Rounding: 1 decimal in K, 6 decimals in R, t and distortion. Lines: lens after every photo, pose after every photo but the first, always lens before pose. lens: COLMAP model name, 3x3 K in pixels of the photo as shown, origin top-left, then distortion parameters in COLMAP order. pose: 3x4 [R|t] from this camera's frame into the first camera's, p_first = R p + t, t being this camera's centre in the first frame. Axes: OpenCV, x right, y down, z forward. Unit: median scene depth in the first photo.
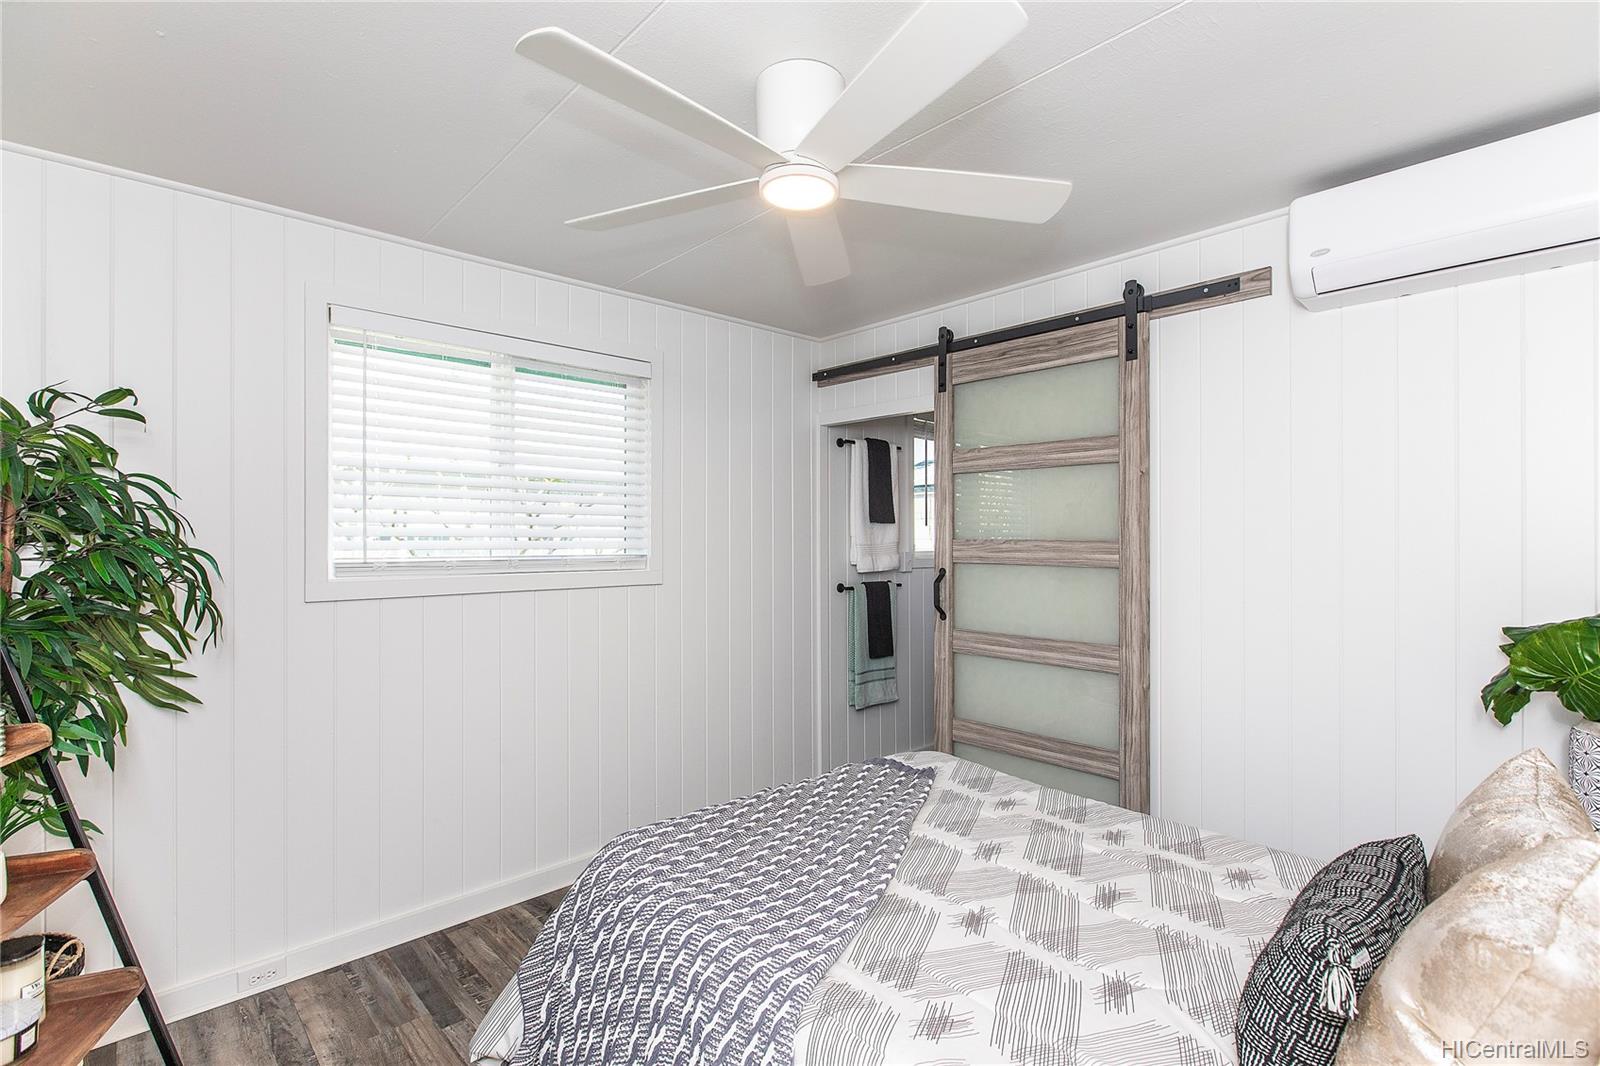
lens RADIAL K [[728.2, 0, 800.0], [0, 728.2, 533.0], [0, 0, 1]] dist [0.000078, -0.000012]
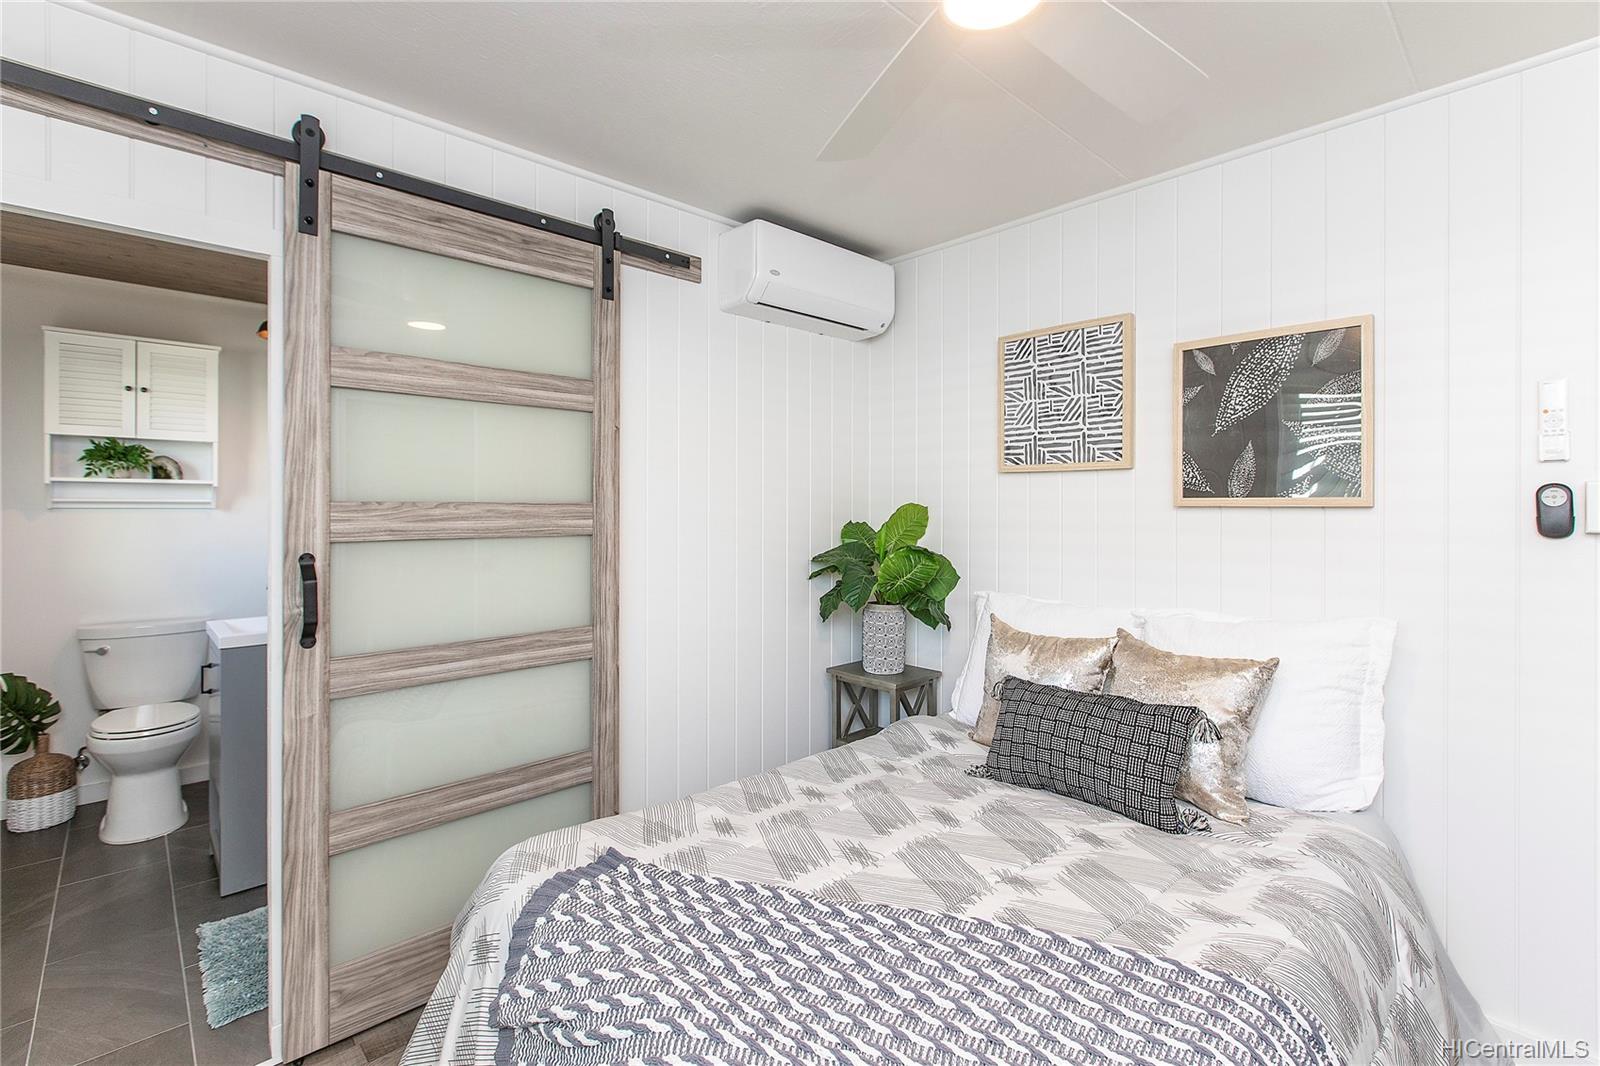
lens RADIAL K [[748.1, 0, 803.8], [0, 748.1, 504.6], [0, 0, 1]] dist [-0.000201, -0.000347]
pose [[-0.010365, 0.003308, 0.999941, -0.448368], [-0.003599, 0.999988, -0.003345, 0.014184], [-0.999940, -0.003633, -0.010353, 0.756378]]
